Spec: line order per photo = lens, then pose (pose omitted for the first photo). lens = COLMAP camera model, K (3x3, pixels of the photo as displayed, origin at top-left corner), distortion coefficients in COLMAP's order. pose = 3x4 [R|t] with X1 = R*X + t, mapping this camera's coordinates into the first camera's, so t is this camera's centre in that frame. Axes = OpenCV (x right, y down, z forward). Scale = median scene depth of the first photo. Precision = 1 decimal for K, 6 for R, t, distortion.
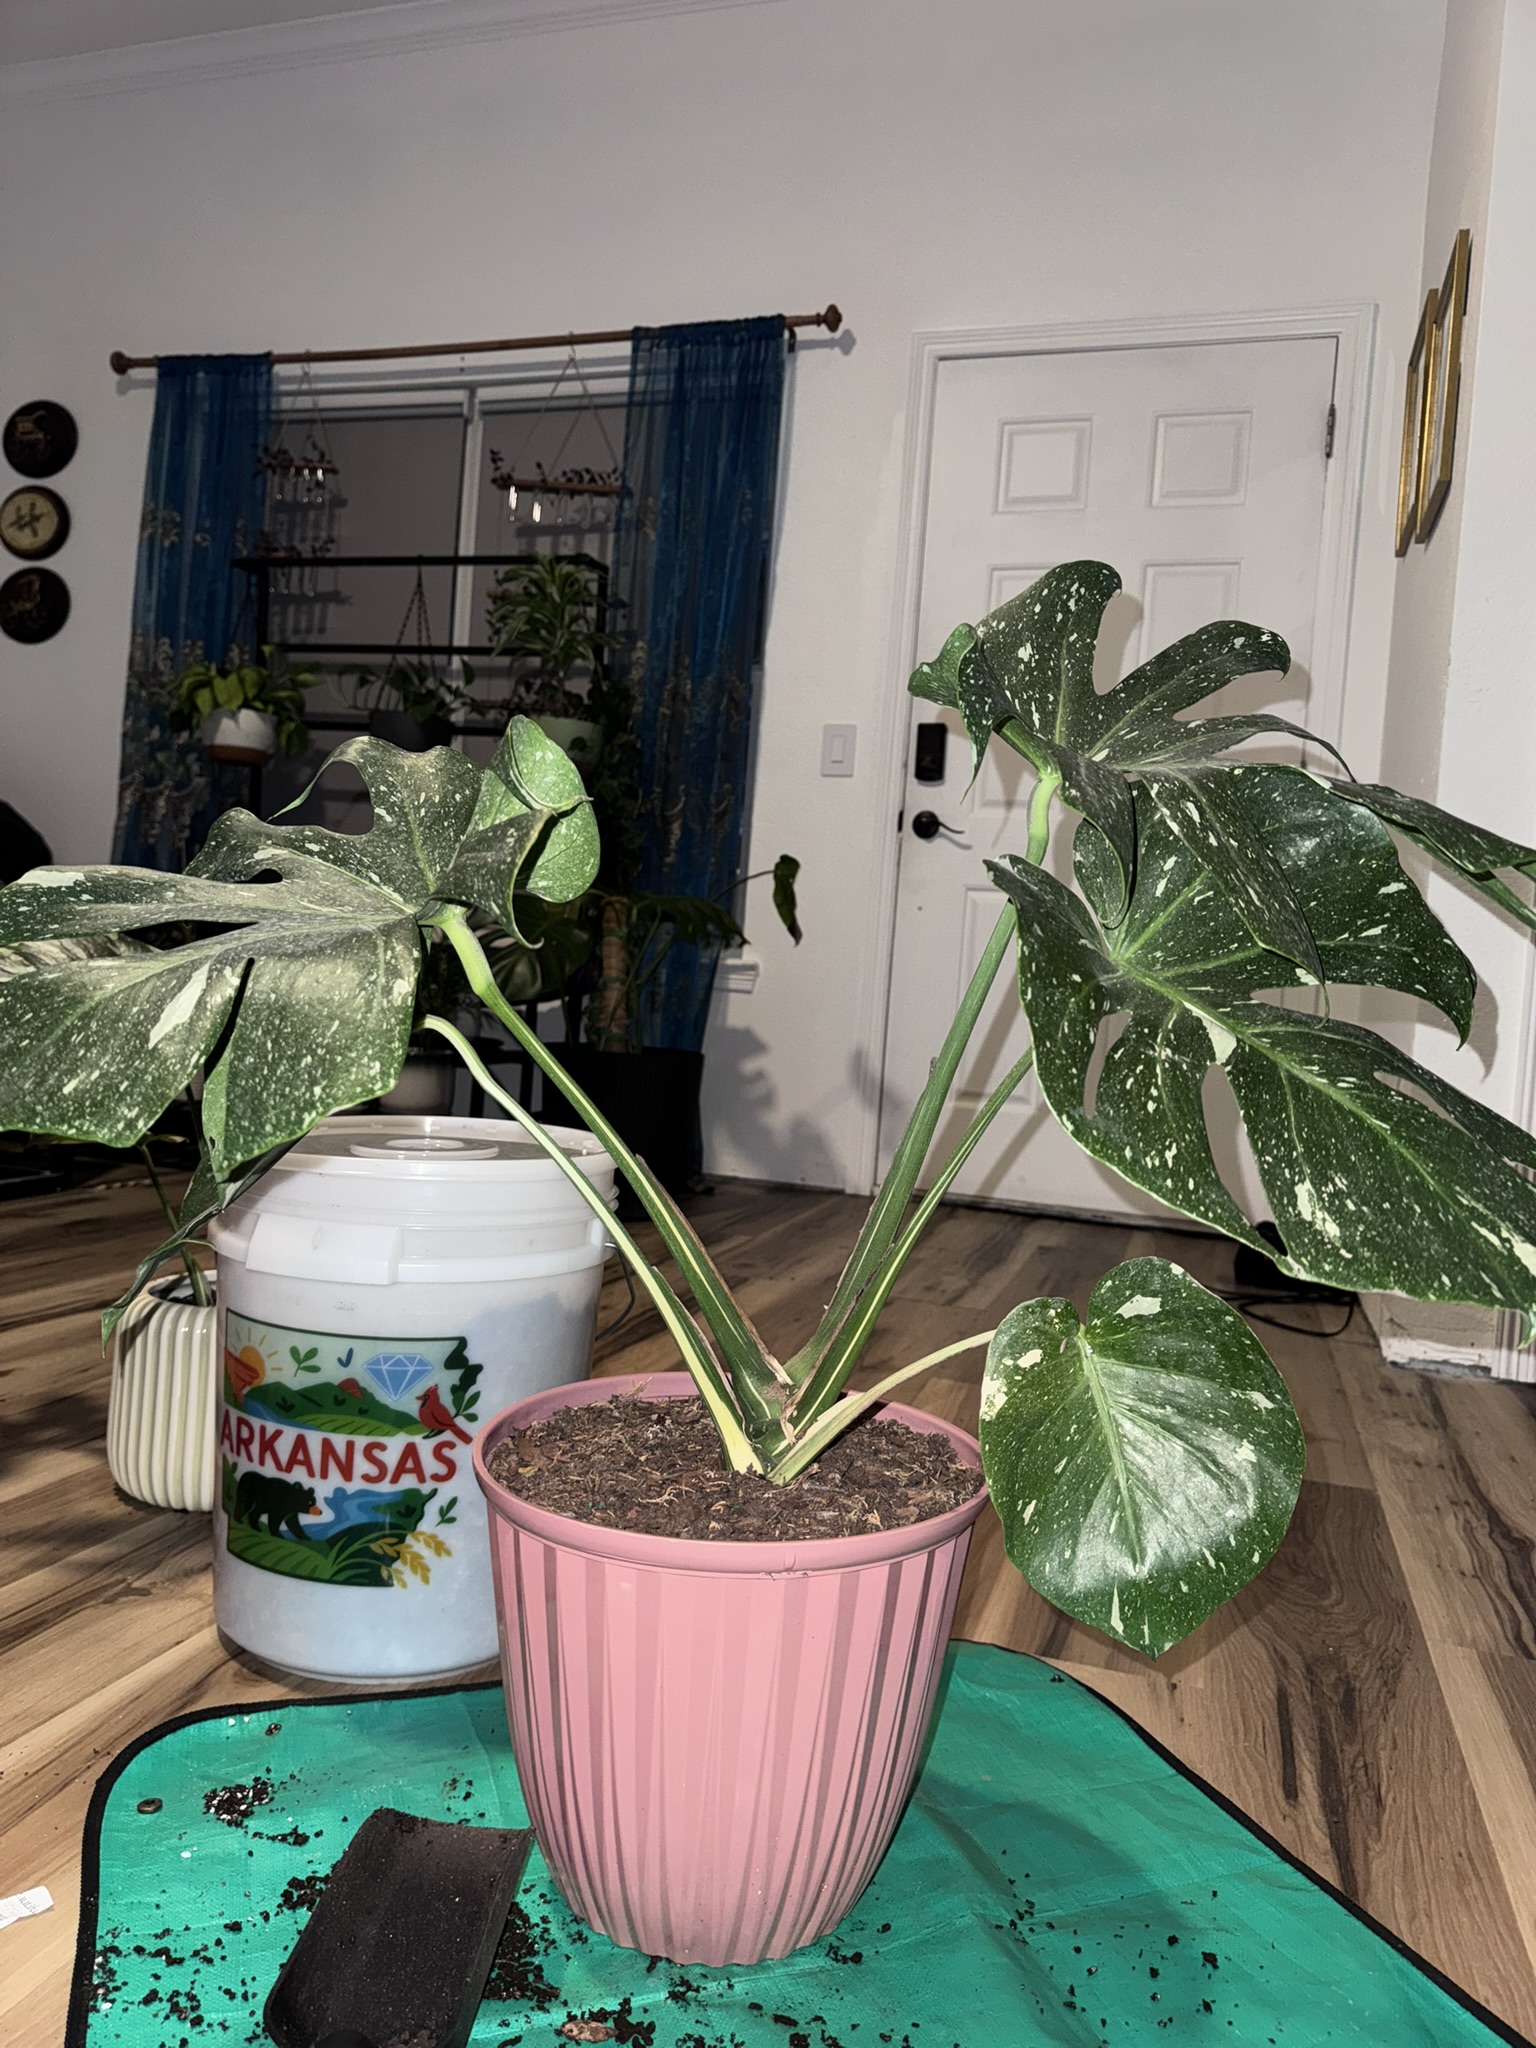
lens RADIAL K [[1444.4, 0, 765.8], [0, 1444.4, 1028.2], [0, 0, 1]] dist [0.070167, -0.001707]
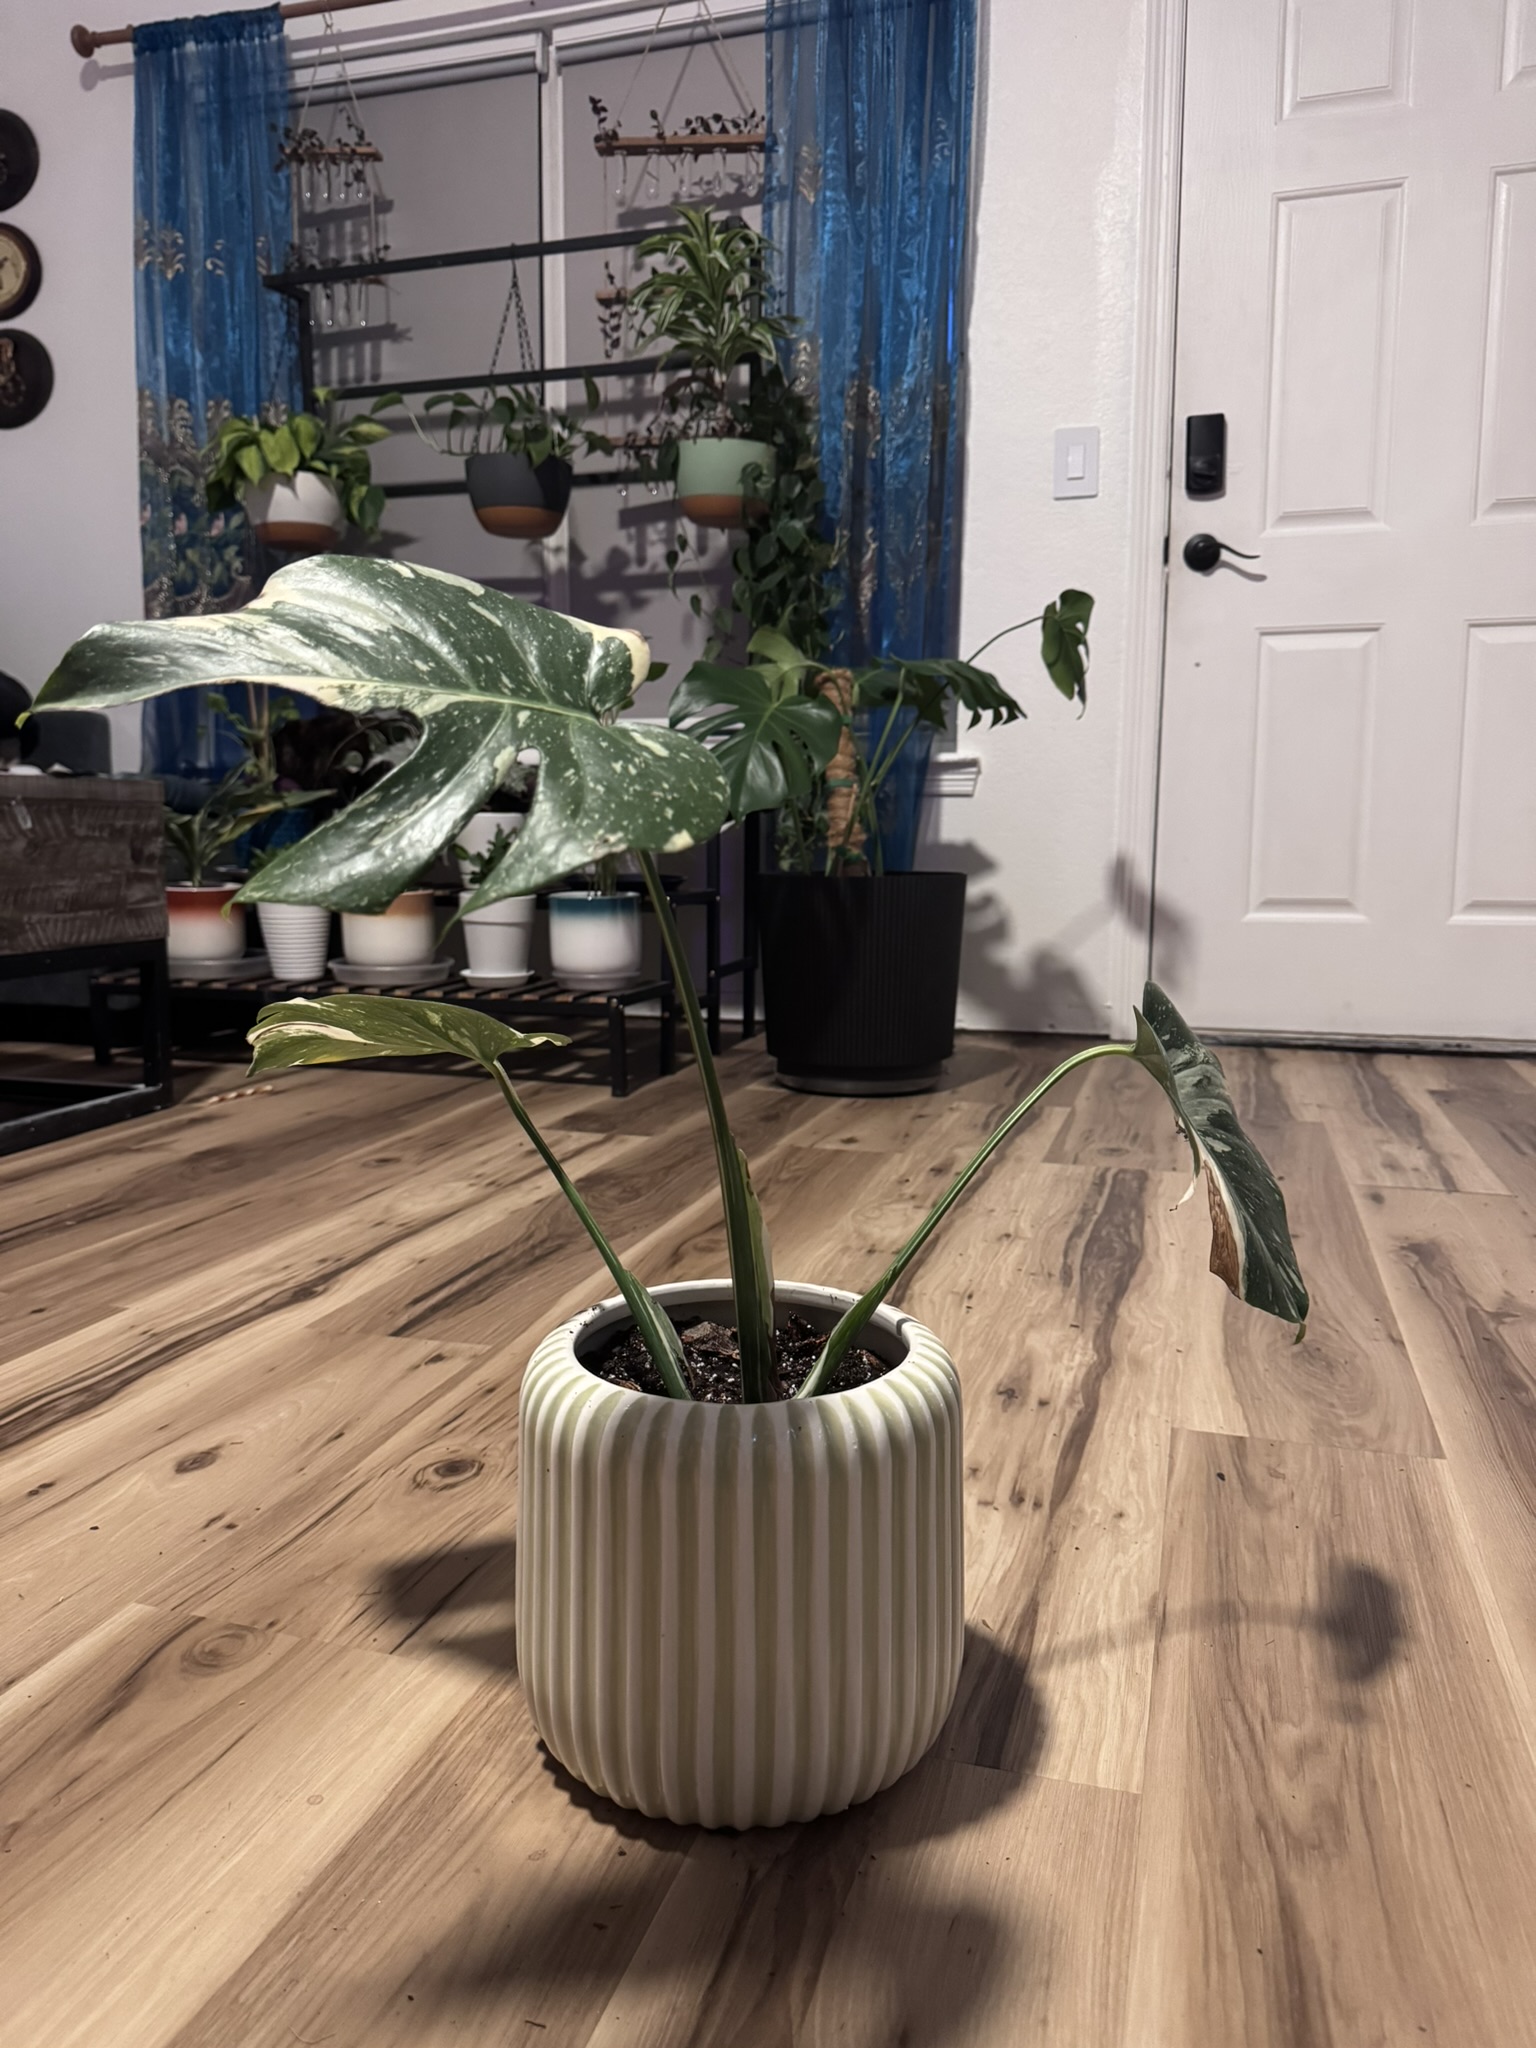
lens RADIAL K [[1444.4, 0, 749.5], [0, 1444.4, 974.9], [0, 0, 1]] dist [0.070167, -0.001707]
pose [[0.997356, -0.072600, -0.003229, -0.134163], [0.072660, 0.995392, 0.062579, 0.014311], [-0.001329, -0.062649, 0.998035, 0.205643]]
